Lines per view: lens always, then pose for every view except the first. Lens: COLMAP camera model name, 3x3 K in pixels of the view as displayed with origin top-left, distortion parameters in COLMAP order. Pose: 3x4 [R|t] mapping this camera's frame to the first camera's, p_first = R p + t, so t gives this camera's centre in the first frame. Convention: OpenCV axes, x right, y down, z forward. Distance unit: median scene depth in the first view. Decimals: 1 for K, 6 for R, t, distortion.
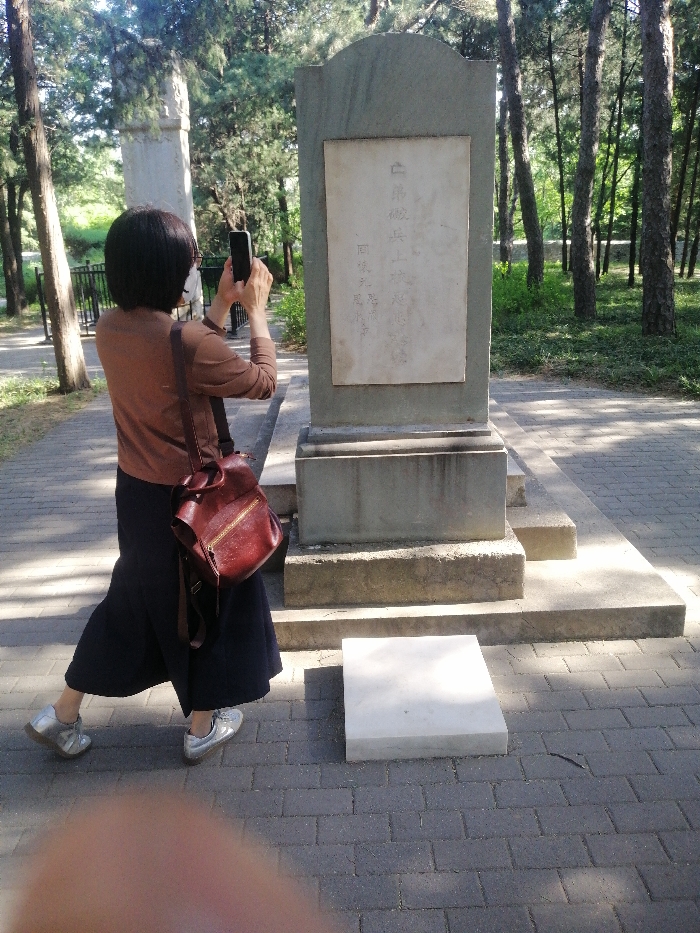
lens RADIAL K [[764.2, 0, 350.0], [0, 764.2, 466.5], [0, 0, 1]] dist [0.090165, -0.093874]
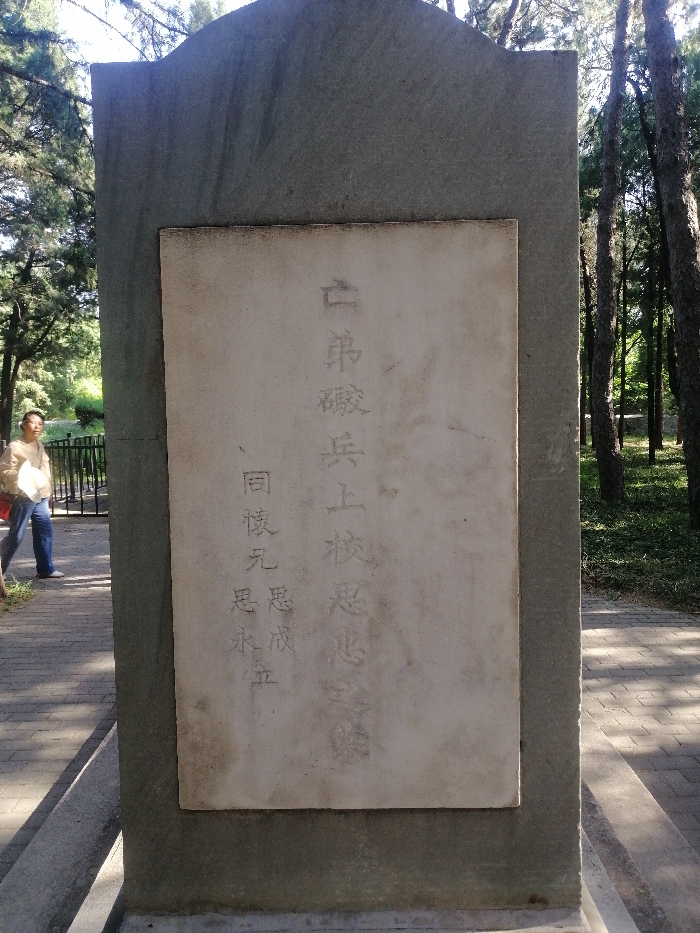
lens RADIAL K [[764.2, 0, 350.0], [0, 764.2, 466.5], [0, 0, 1]] dist [0.090165, -0.093874]
pose [[0.999869, 0.008434, -0.013797, 0.069471], [-0.011149, 0.977548, -0.210420, -0.200517], [0.011712, 0.210546, 0.977514, 0.590338]]
